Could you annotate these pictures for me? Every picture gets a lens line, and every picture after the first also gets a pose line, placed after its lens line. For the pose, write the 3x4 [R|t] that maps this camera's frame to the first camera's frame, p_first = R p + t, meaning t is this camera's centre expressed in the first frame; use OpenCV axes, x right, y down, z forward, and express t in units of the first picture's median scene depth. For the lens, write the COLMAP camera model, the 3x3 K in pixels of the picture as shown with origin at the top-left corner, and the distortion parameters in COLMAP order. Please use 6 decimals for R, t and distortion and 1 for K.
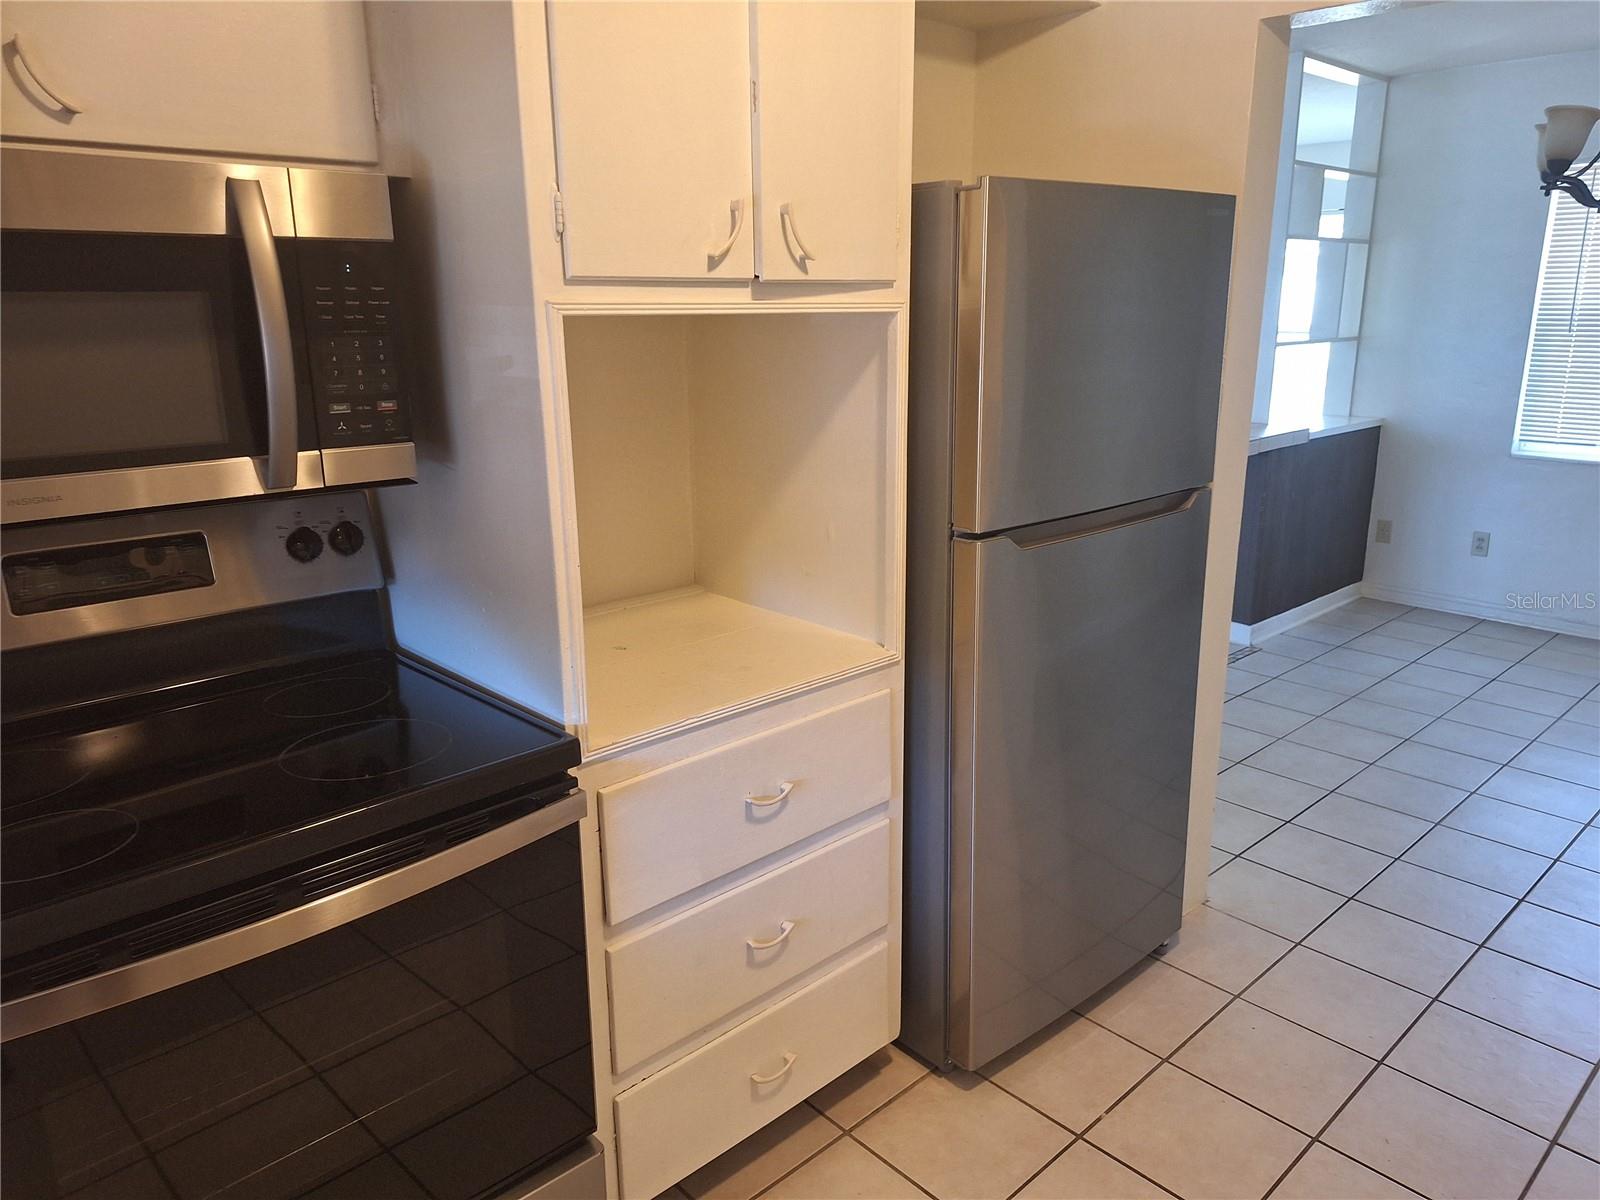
lens RADIAL K [[1109.9, 0, 800.0], [0, 1109.9, 590.0], [0, 0, 1]] dist [0.029908, -0.014002]
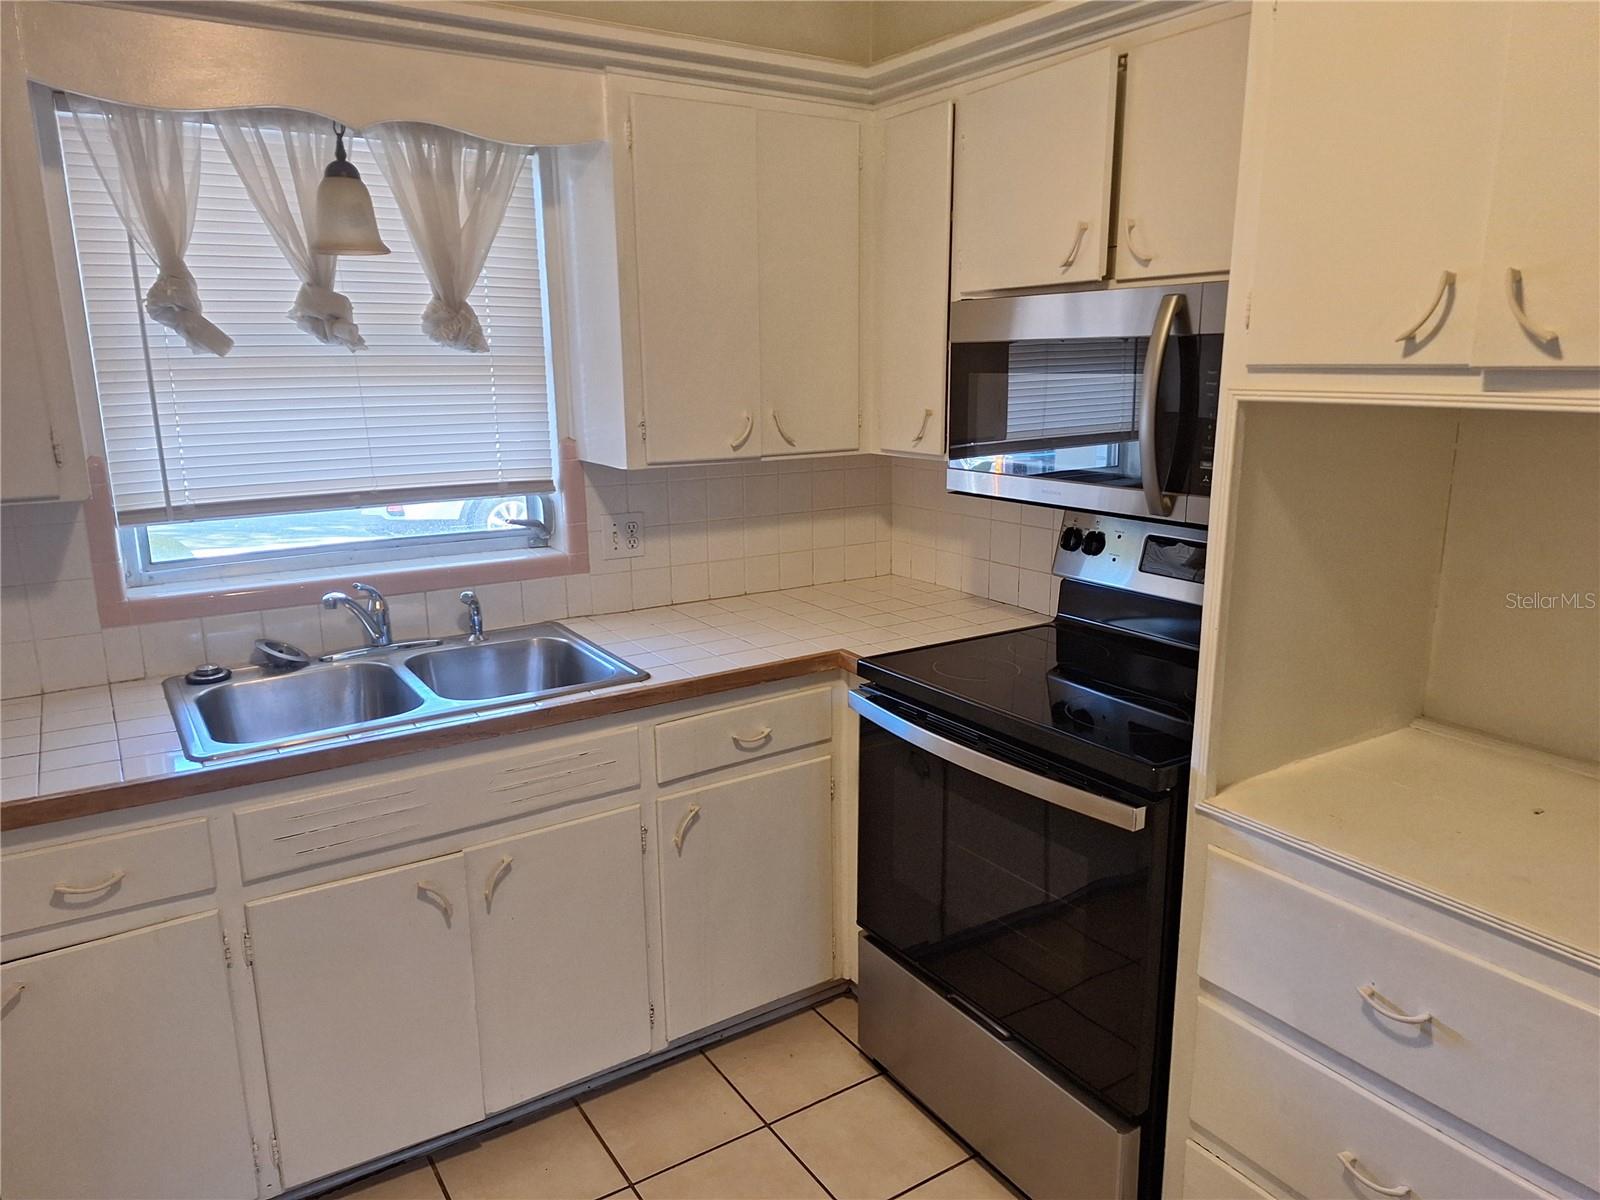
lens RADIAL K [[1109.9, 0, 802.5], [0, 1109.9, 603.6], [0, 0, 1]] dist [0.029908, -0.014002]
pose [[-0.184055, 0.231151, -0.955350, 0.824016], [-0.234039, 0.933694, 0.271001, -0.222497], [0.954646, 0.273469, -0.117752, 0.675925]]
